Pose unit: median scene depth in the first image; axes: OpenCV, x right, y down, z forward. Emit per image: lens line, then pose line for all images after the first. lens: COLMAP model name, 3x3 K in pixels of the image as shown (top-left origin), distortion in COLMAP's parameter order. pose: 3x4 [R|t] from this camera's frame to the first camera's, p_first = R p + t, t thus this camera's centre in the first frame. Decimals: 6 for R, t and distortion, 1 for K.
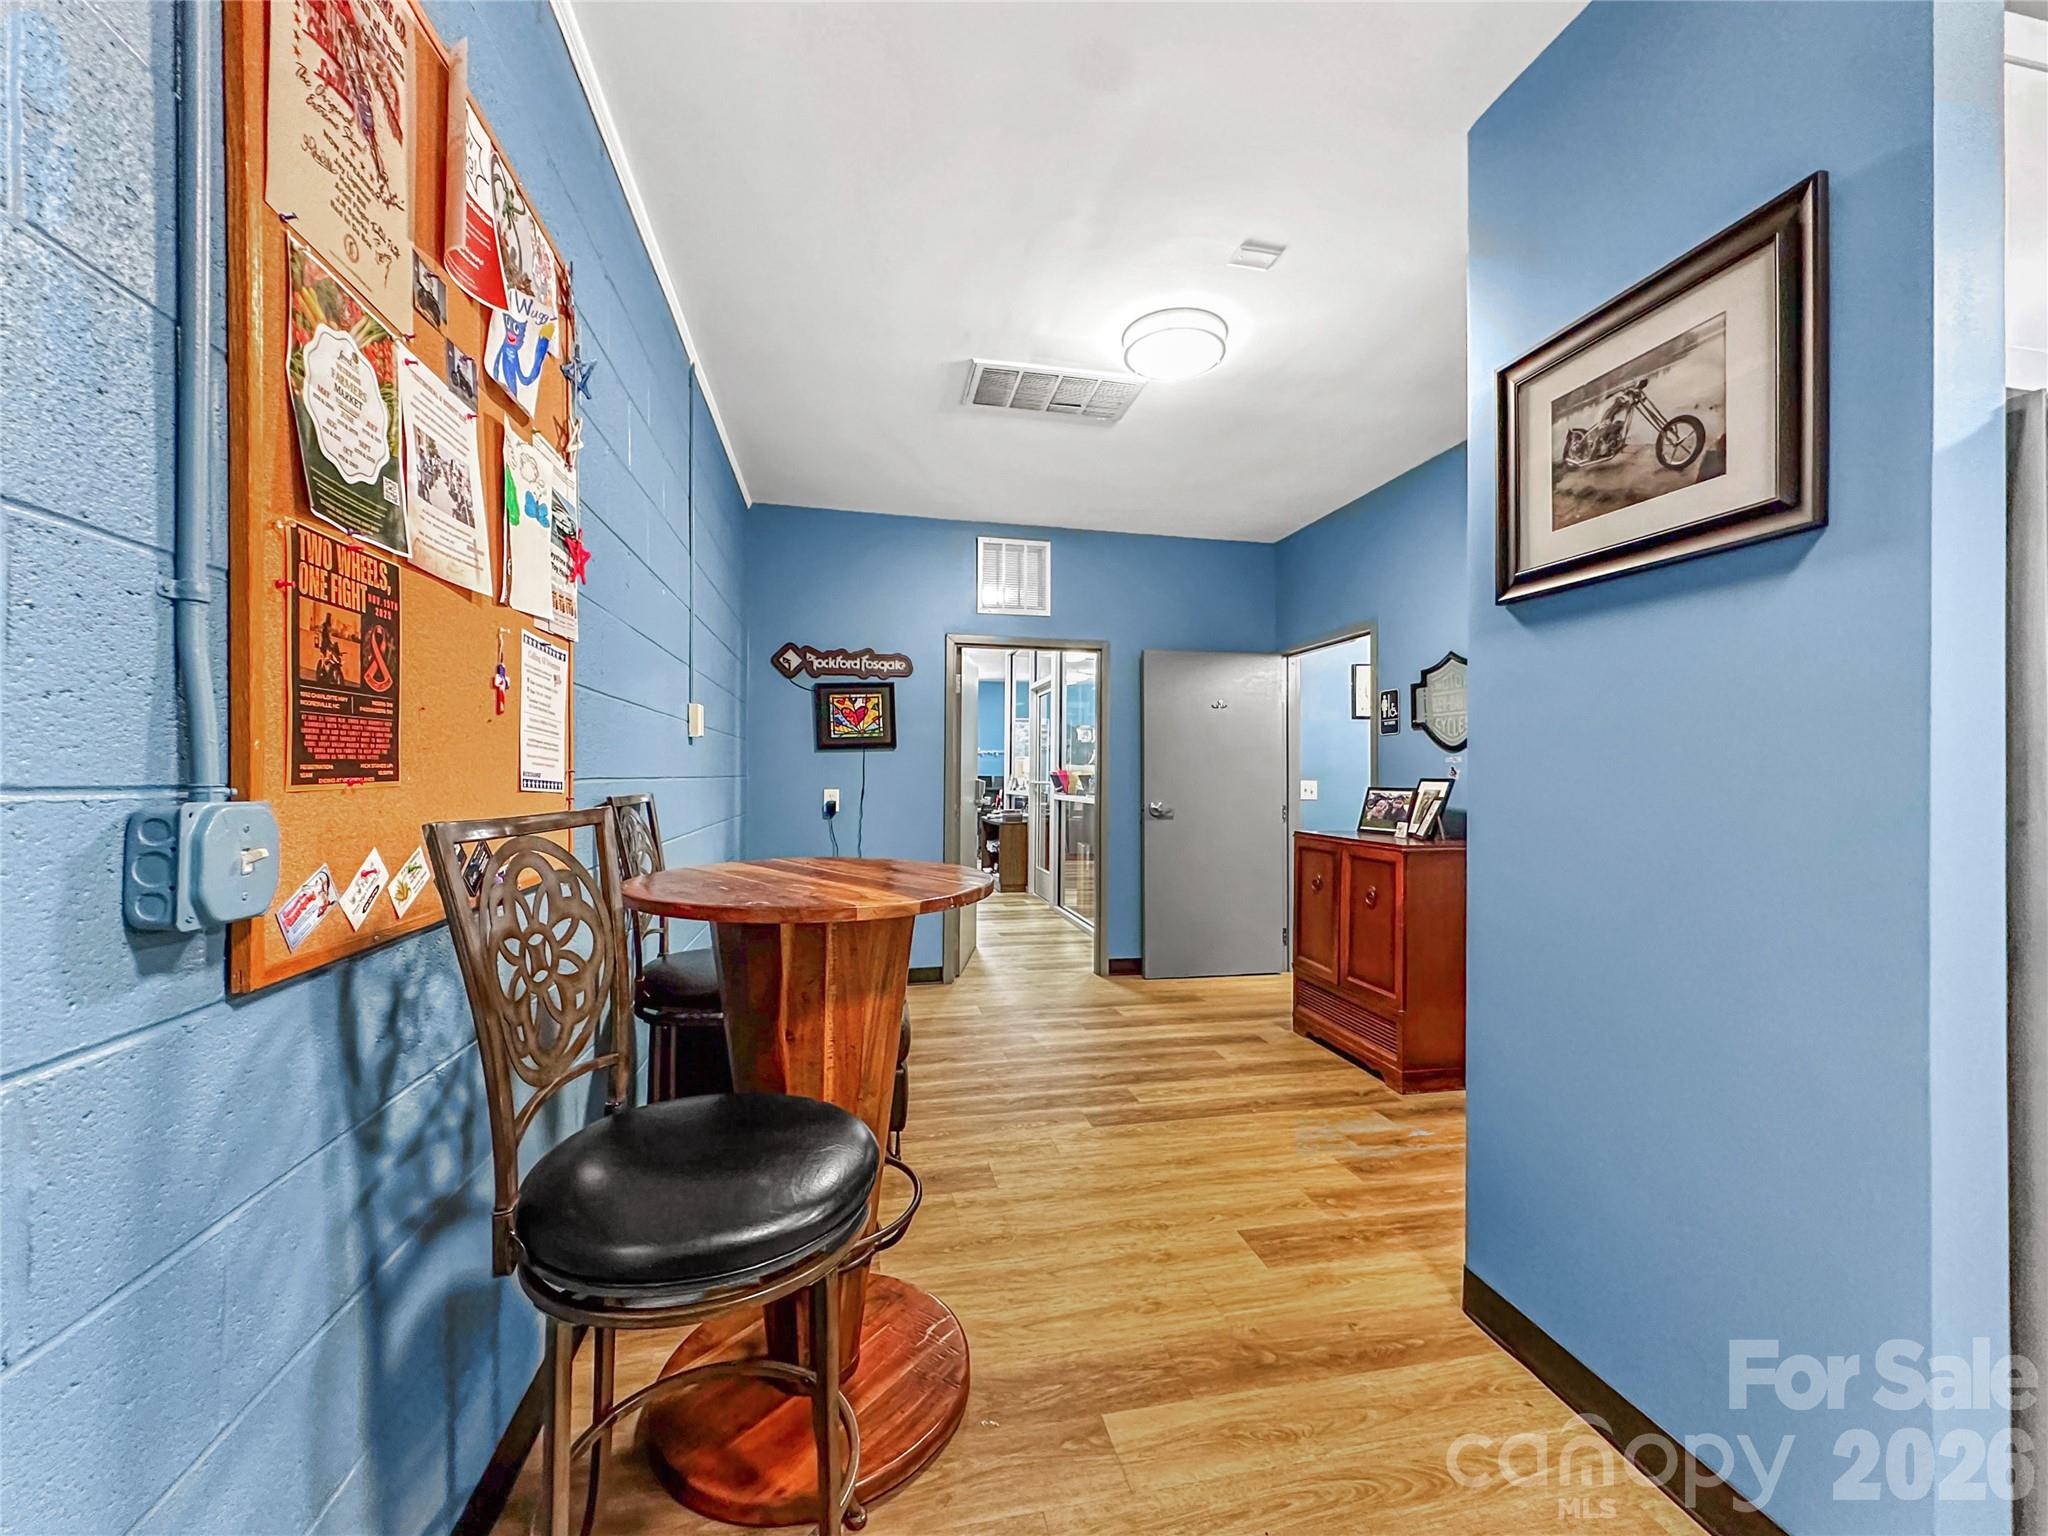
lens RADIAL K [[820.0, 0, 1024.0], [0, 820.0, 768.0], [0, 0, 1]] dist [-0.000183, -0.000028]
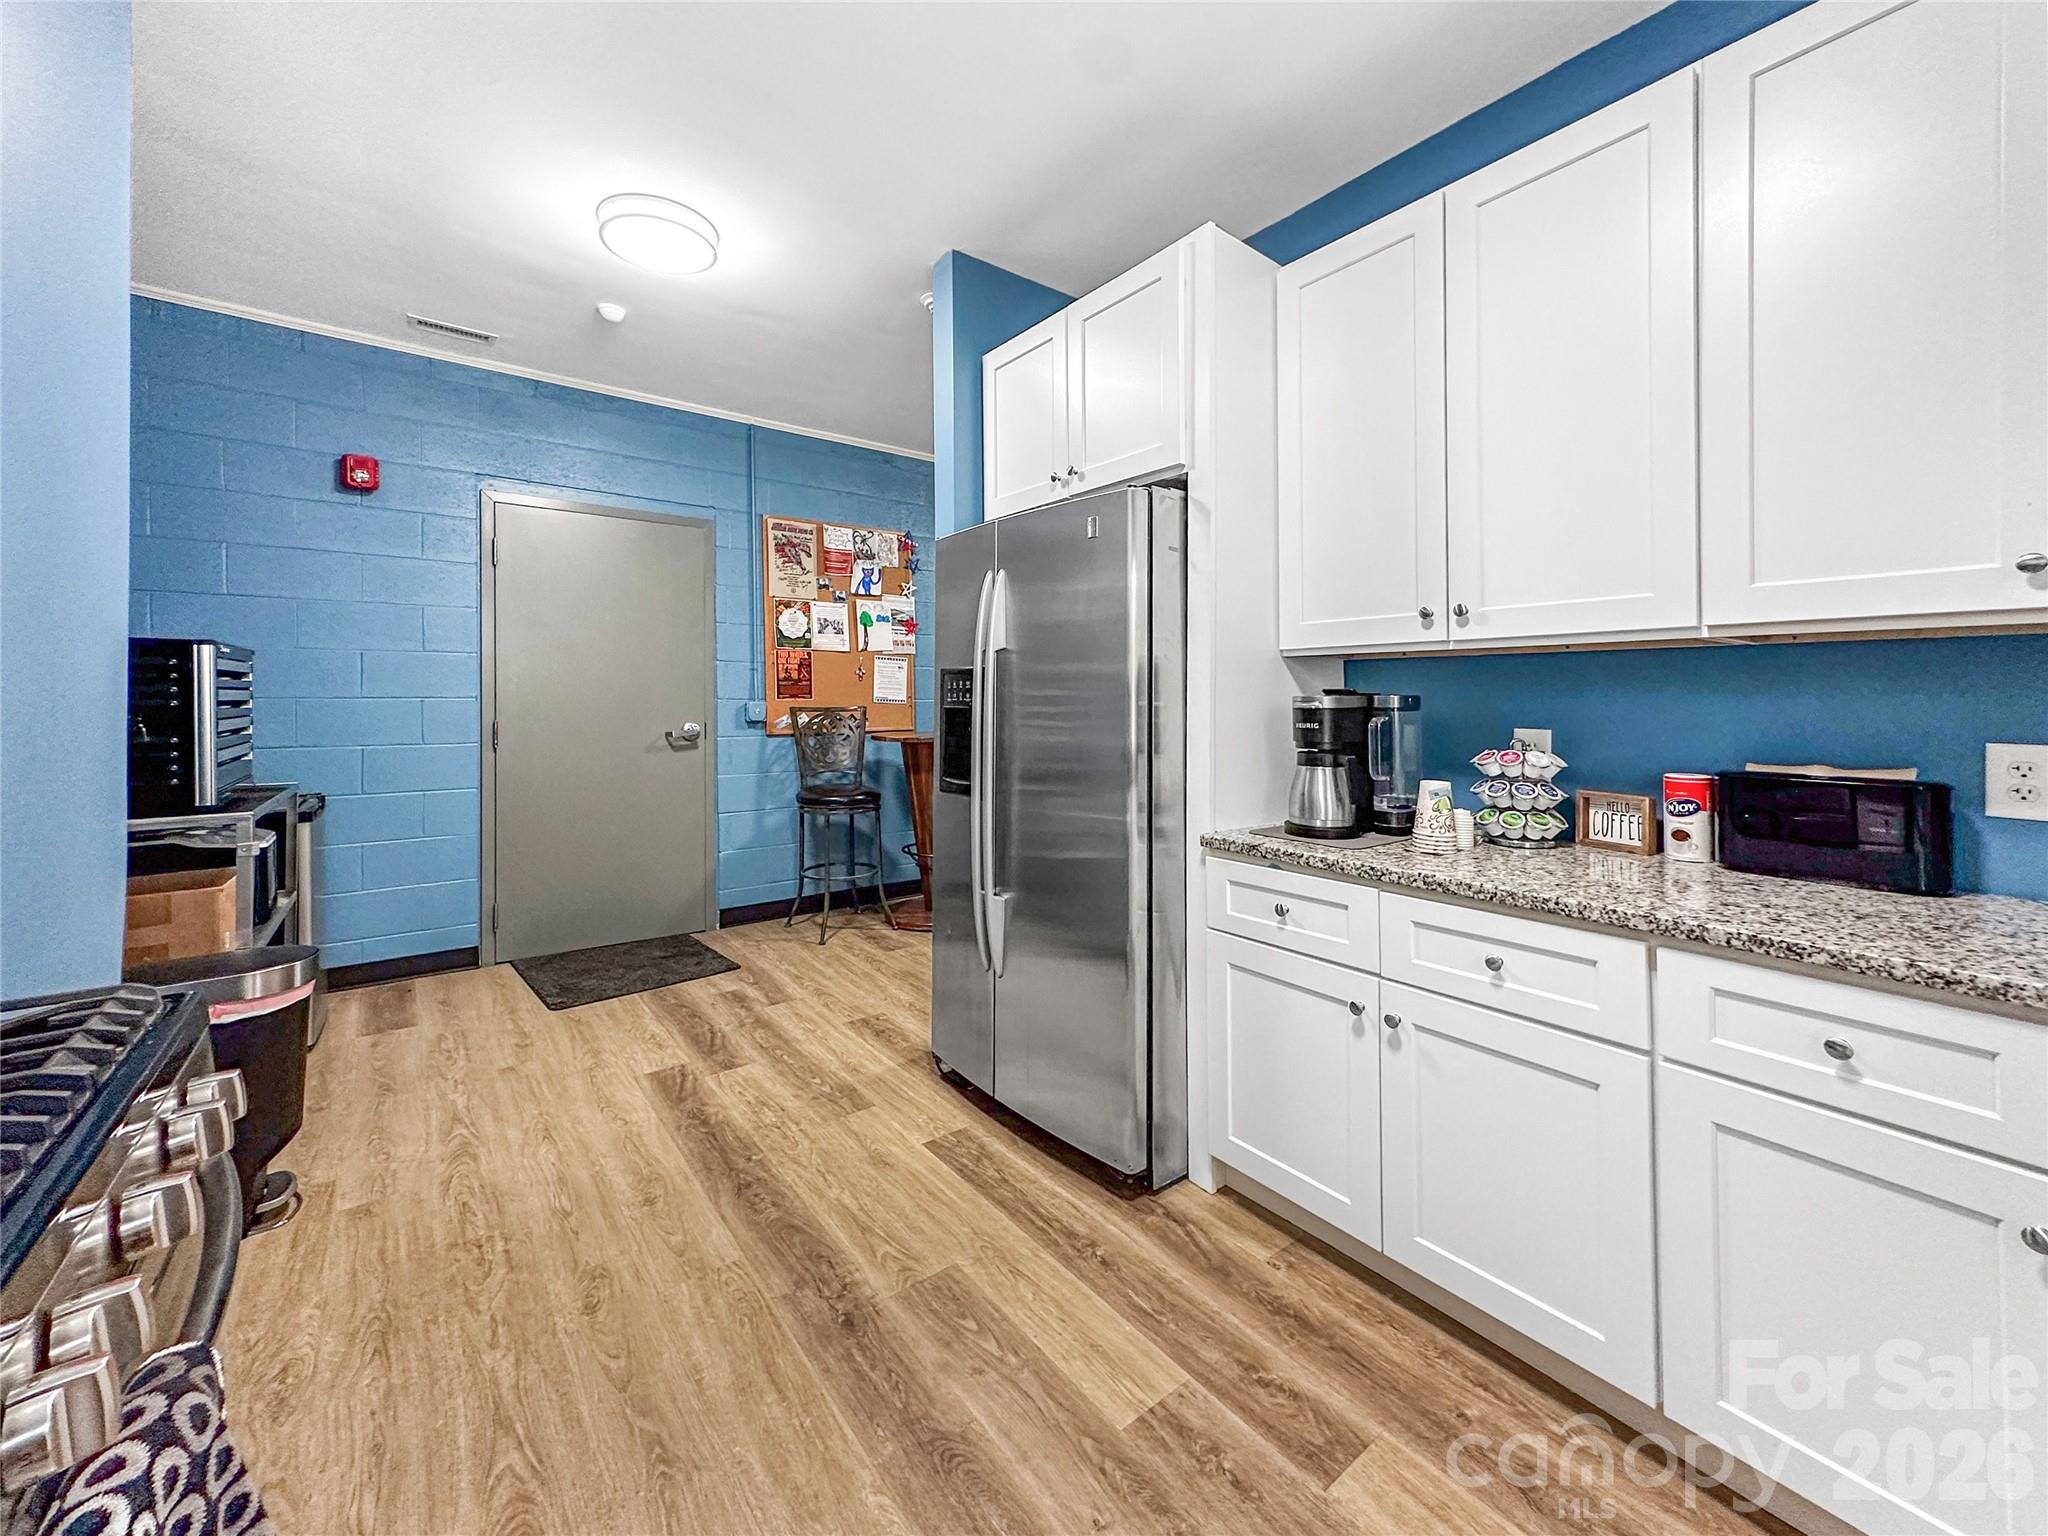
lens RADIAL K [[817.6, 0, 1029.9], [0, 817.6, 693.7], [0, 0, 1]] dist [0.002479, 0.001001]
pose [[0.437382, -0.010784, -0.899211, 4.062272], [0.007144, 0.999938, -0.008517, 0.036083], [0.899248, -0.002699, 0.437432, 0.117867]]
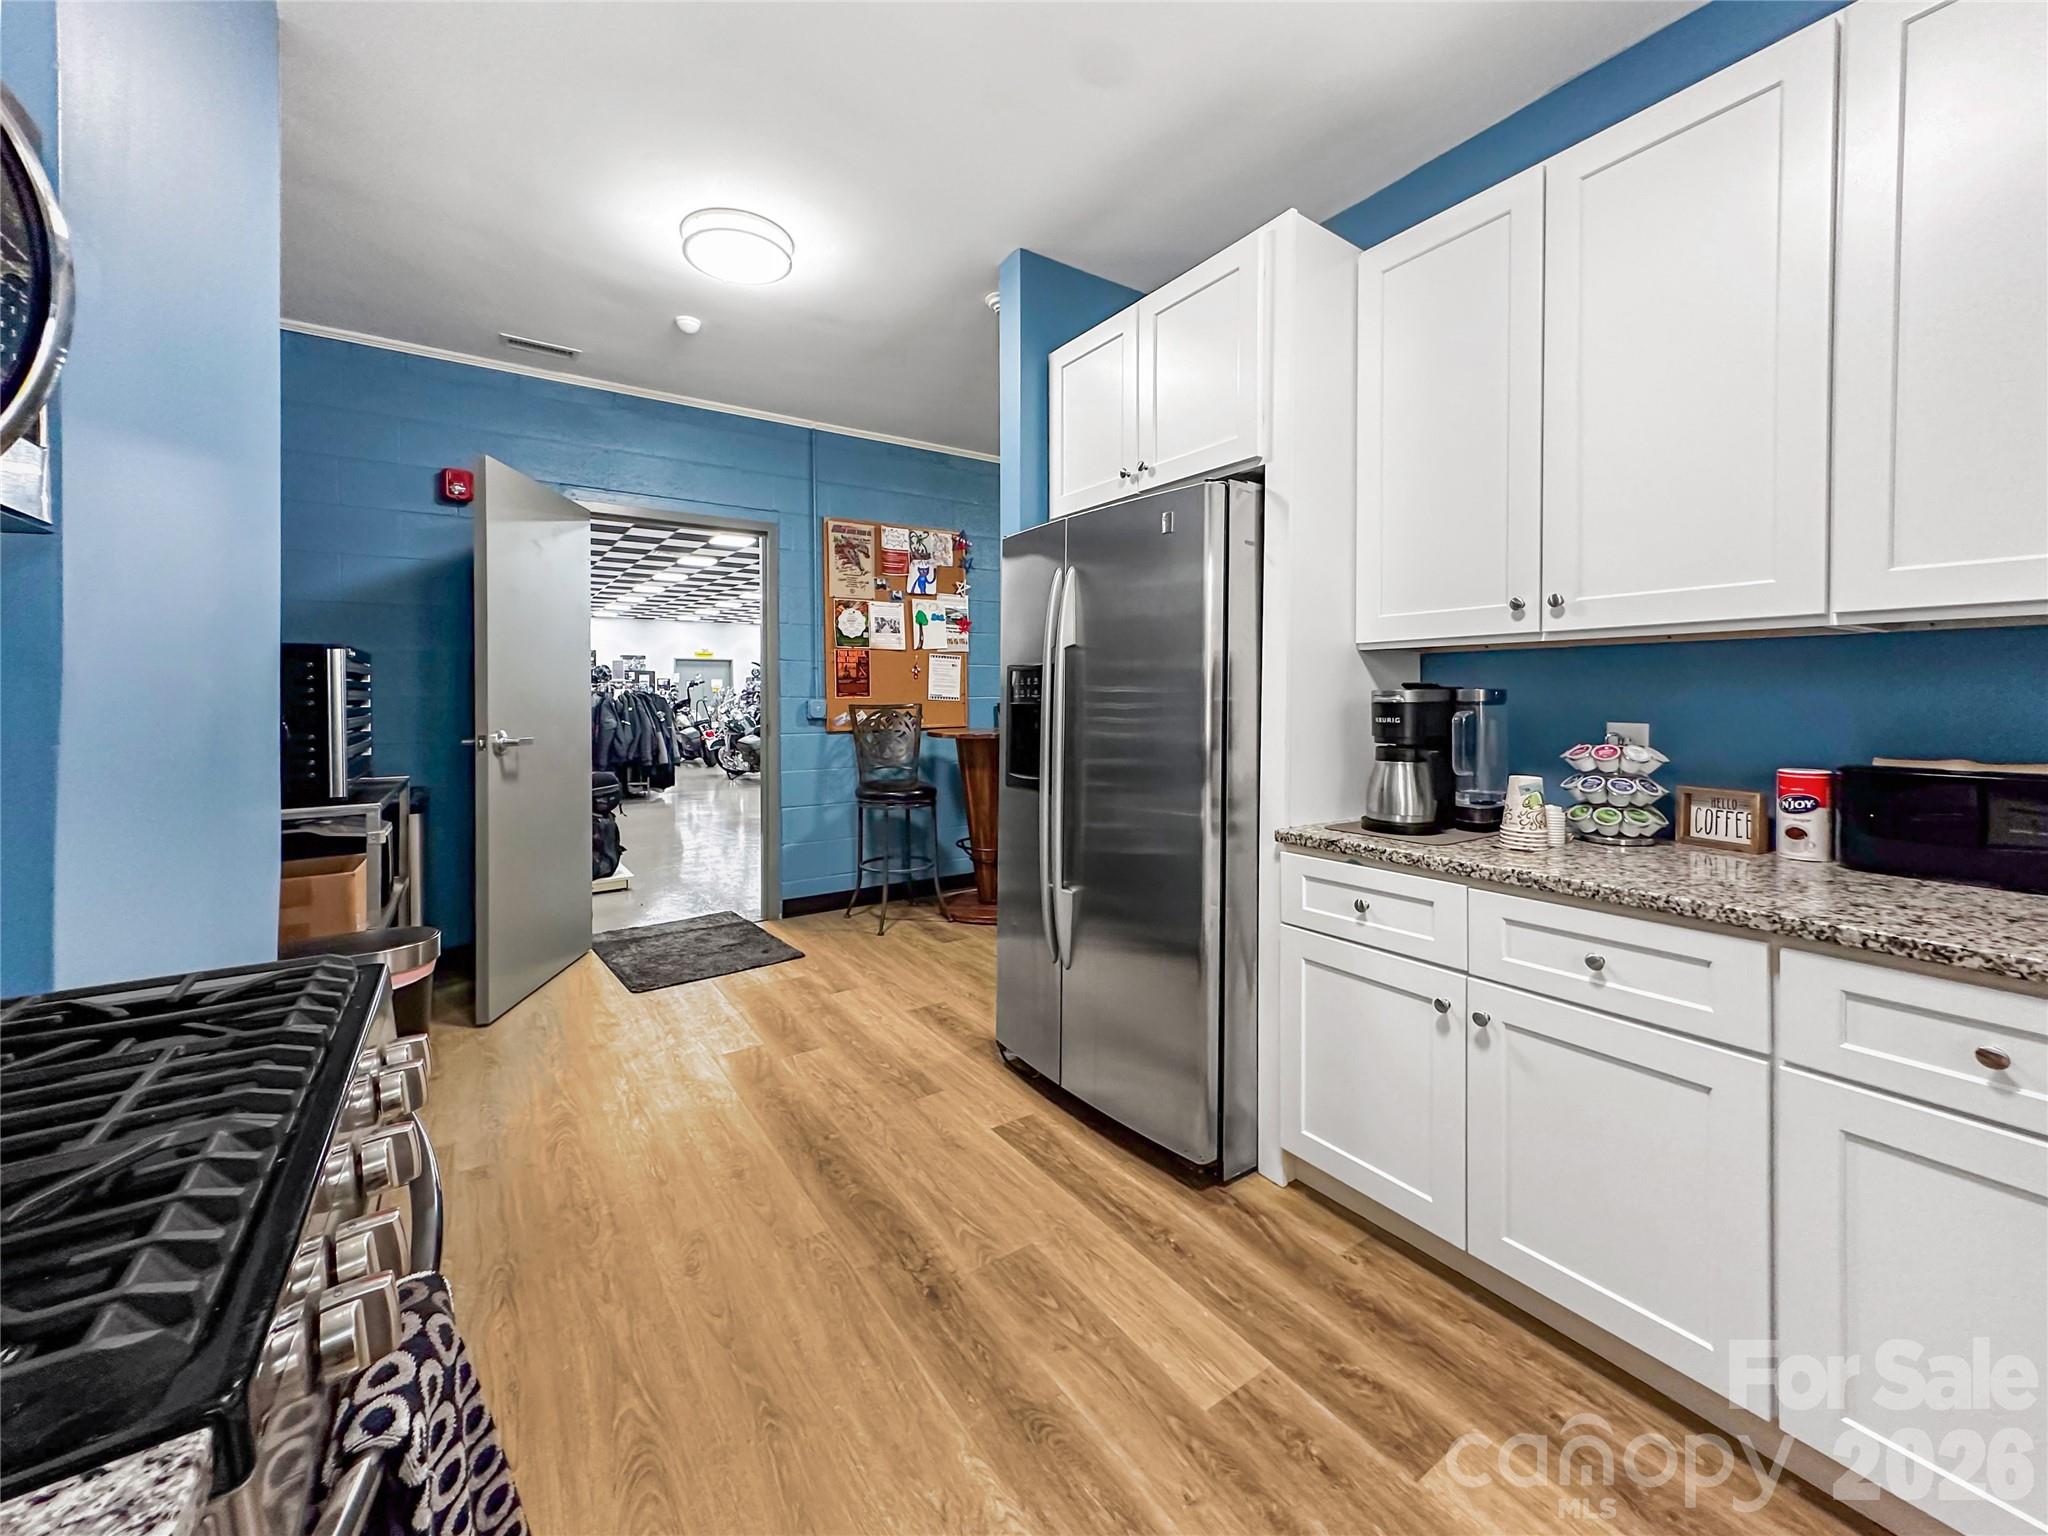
lens RADIAL K [[811.9, 0, 1020.0], [0, 811.9, 705.0], [0, 0, 1]] dist [0.001719, 0.002156]
pose [[0.371383, 0.003346, -0.928474, 4.056486], [0.012516, 0.999885, 0.008610, 0.036763], [0.928395, -0.014818, 0.371299, 0.089921]]
